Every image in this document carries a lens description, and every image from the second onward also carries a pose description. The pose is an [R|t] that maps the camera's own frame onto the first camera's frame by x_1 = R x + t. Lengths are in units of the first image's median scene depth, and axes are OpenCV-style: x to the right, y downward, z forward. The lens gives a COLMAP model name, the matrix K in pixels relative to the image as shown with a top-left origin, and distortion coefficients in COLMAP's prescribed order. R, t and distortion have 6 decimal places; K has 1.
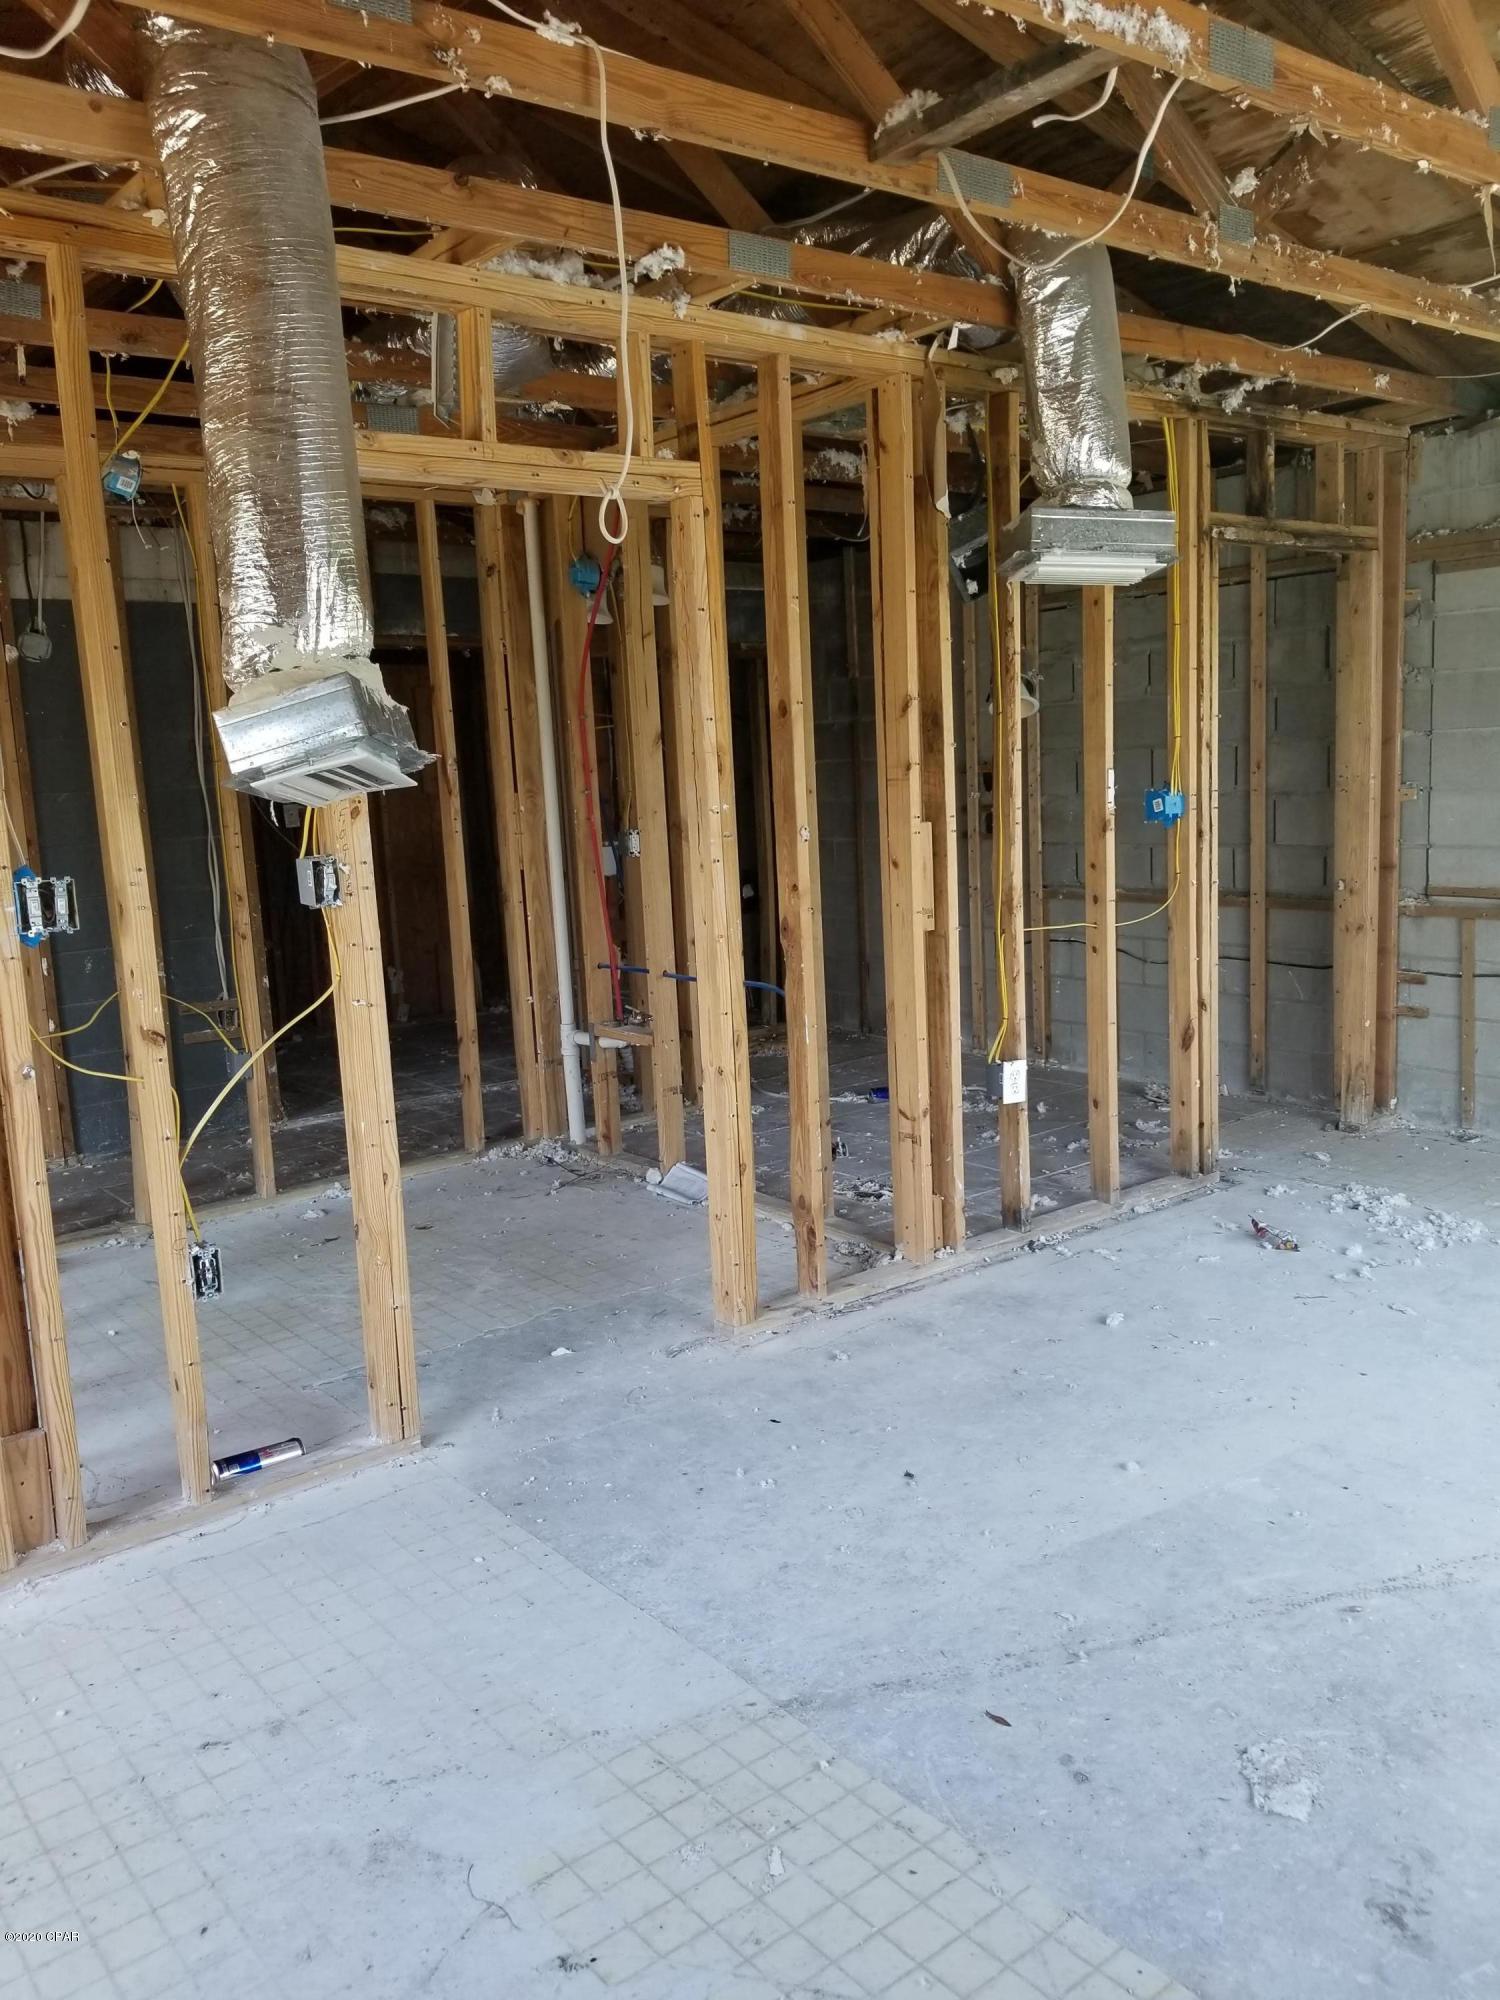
lens RADIAL K [[1573.4, 0, 790.8], [0, 1573.4, 996.0], [0, 0, 1]] dist [0.076567, -0.131600]
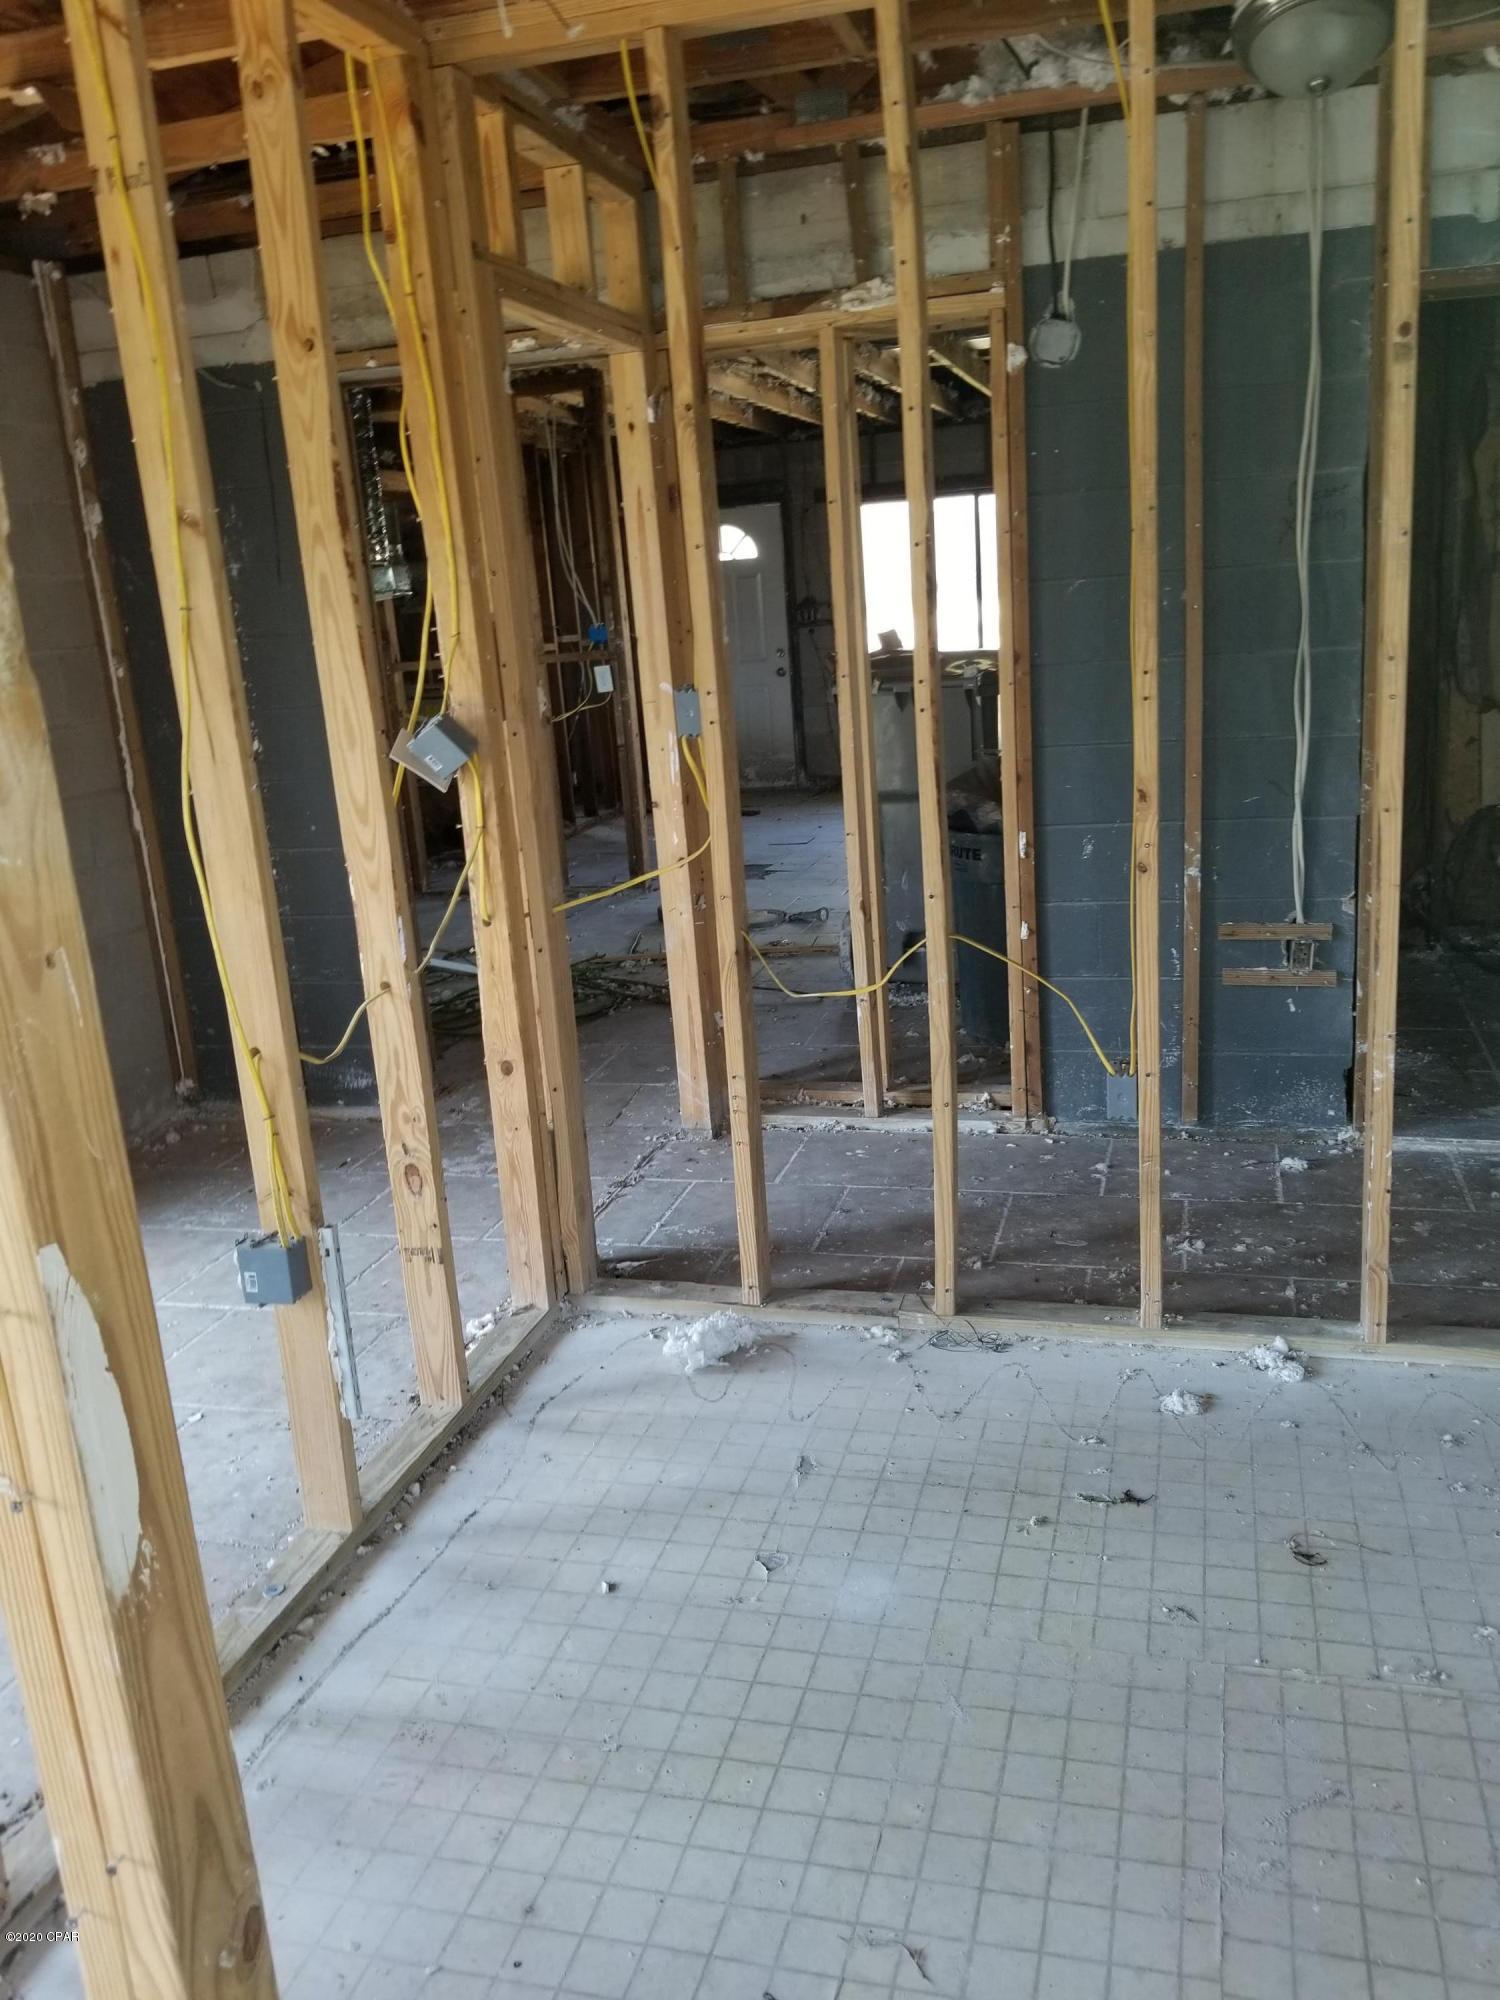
lens RADIAL K [[1571.3, 0, 789.5], [0, 1571.3, 995.2], [0, 0, 1]] dist [0.080903, -0.158990]
pose [[0.590359, 0.211764, -0.778866, 0.009445], [-0.079264, 0.975515, 0.205151, -0.087704], [0.803240, -0.059376, 0.592689, 0.527447]]
